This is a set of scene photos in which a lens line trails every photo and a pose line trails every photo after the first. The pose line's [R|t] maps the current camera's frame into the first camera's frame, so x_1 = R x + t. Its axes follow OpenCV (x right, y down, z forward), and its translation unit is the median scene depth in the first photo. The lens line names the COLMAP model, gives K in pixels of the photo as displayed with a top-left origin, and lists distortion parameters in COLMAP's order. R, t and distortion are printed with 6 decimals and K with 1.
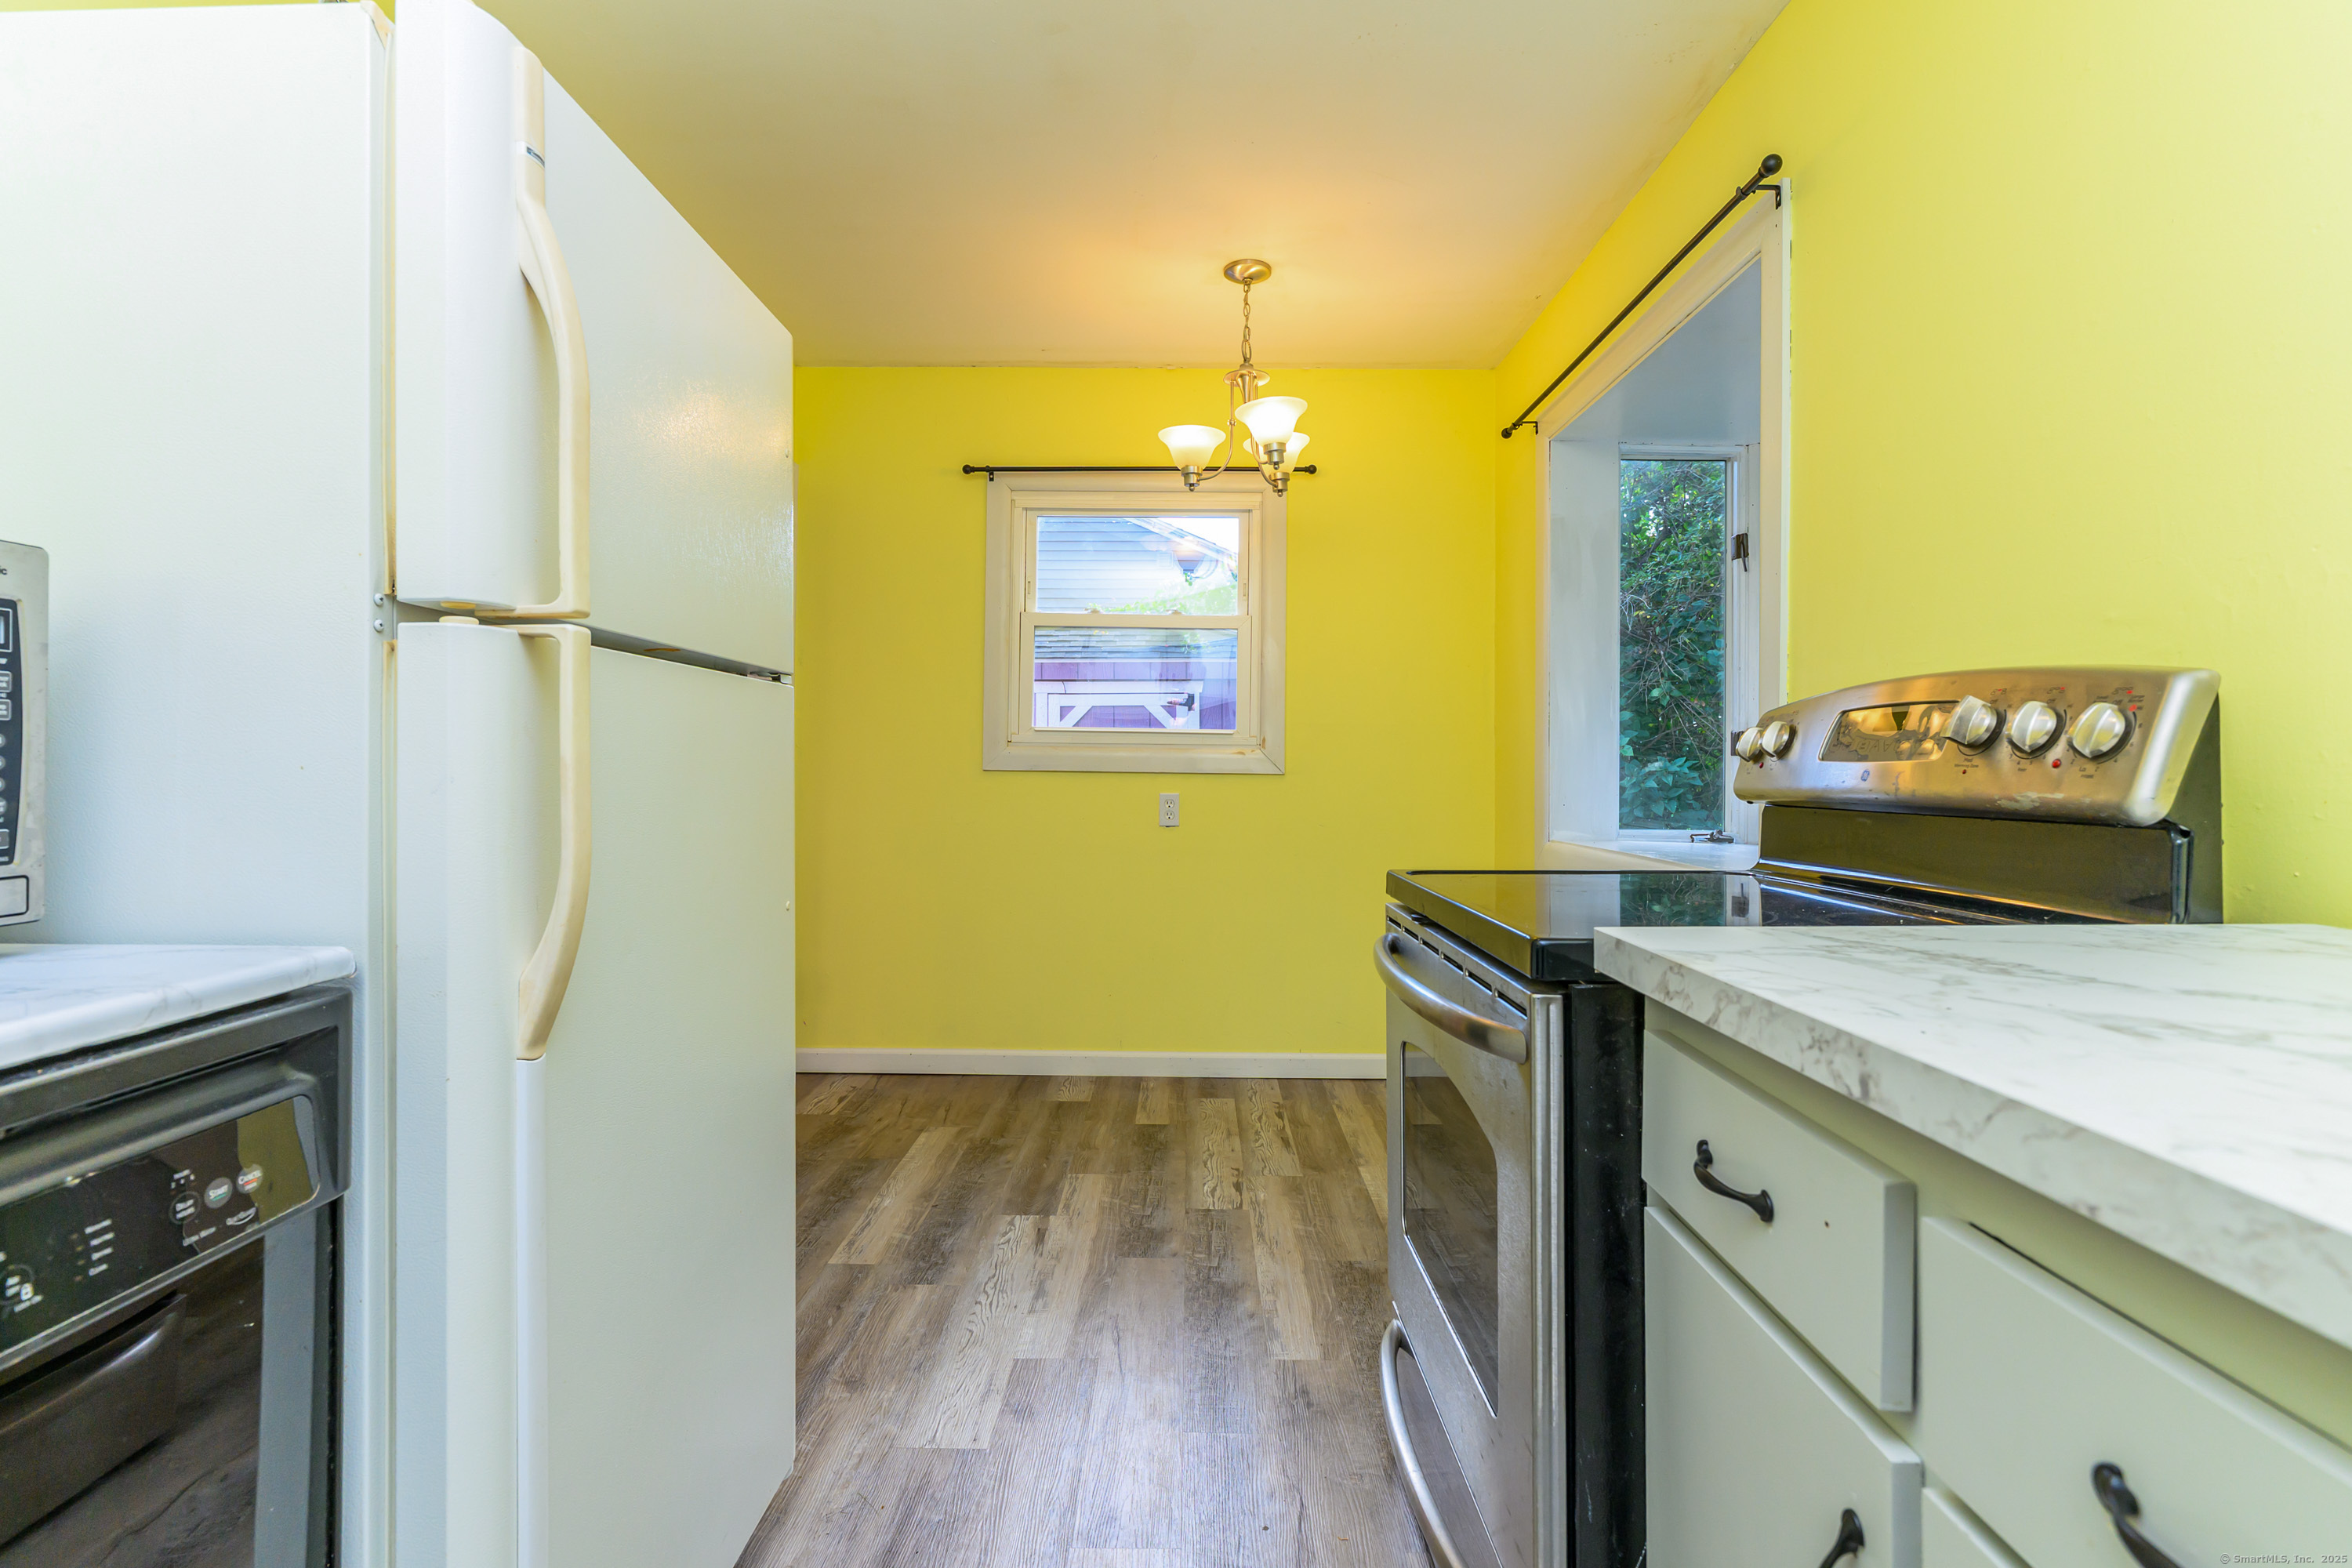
lens RADIAL K [[1105.8, 0, 1154.0], [0, 1105.8, 788.3], [0, 0, 1]] dist [-0.003615, -0.000343]
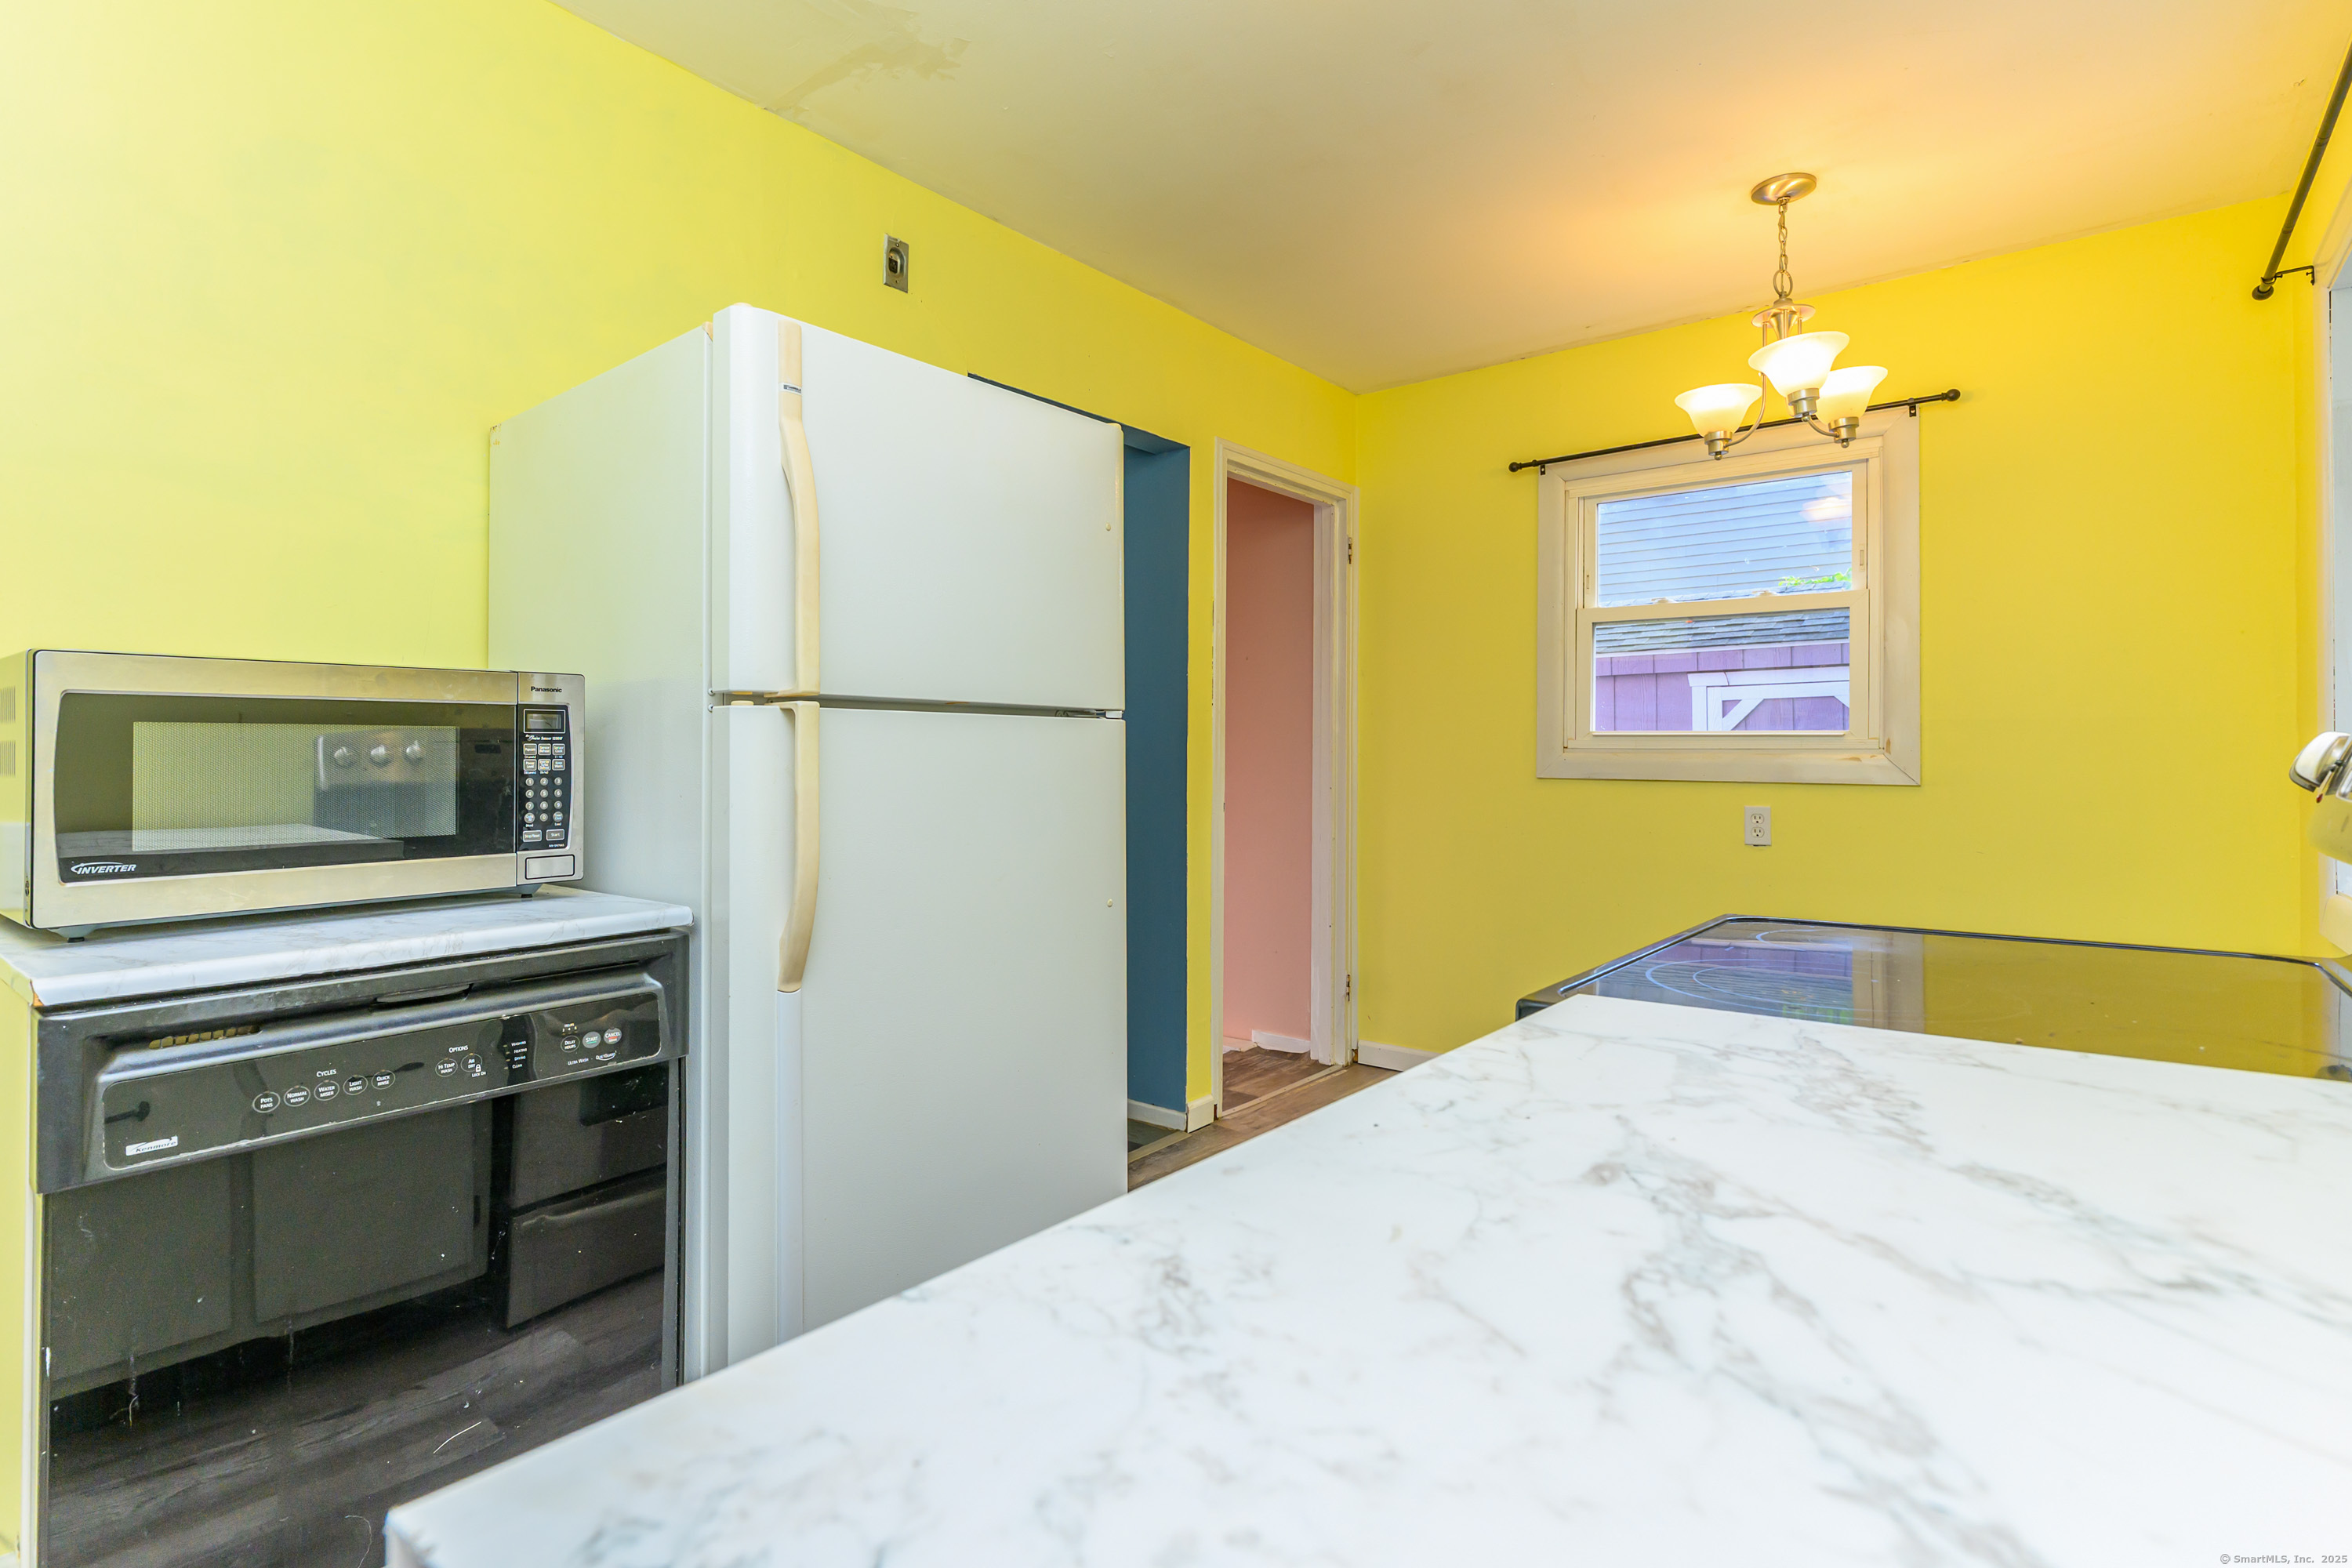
lens RADIAL K [[1147.8, 0, 1167.1], [0, 1147.8, 777.0], [0, 0, 1]] dist [-0.001092, -0.000540]
pose [[0.787631, 0.006681, -0.616111, 0.255219], [-0.009824, 0.999950, -0.001716, -0.015427], [0.616069, 0.007405, 0.787658, 0.029146]]
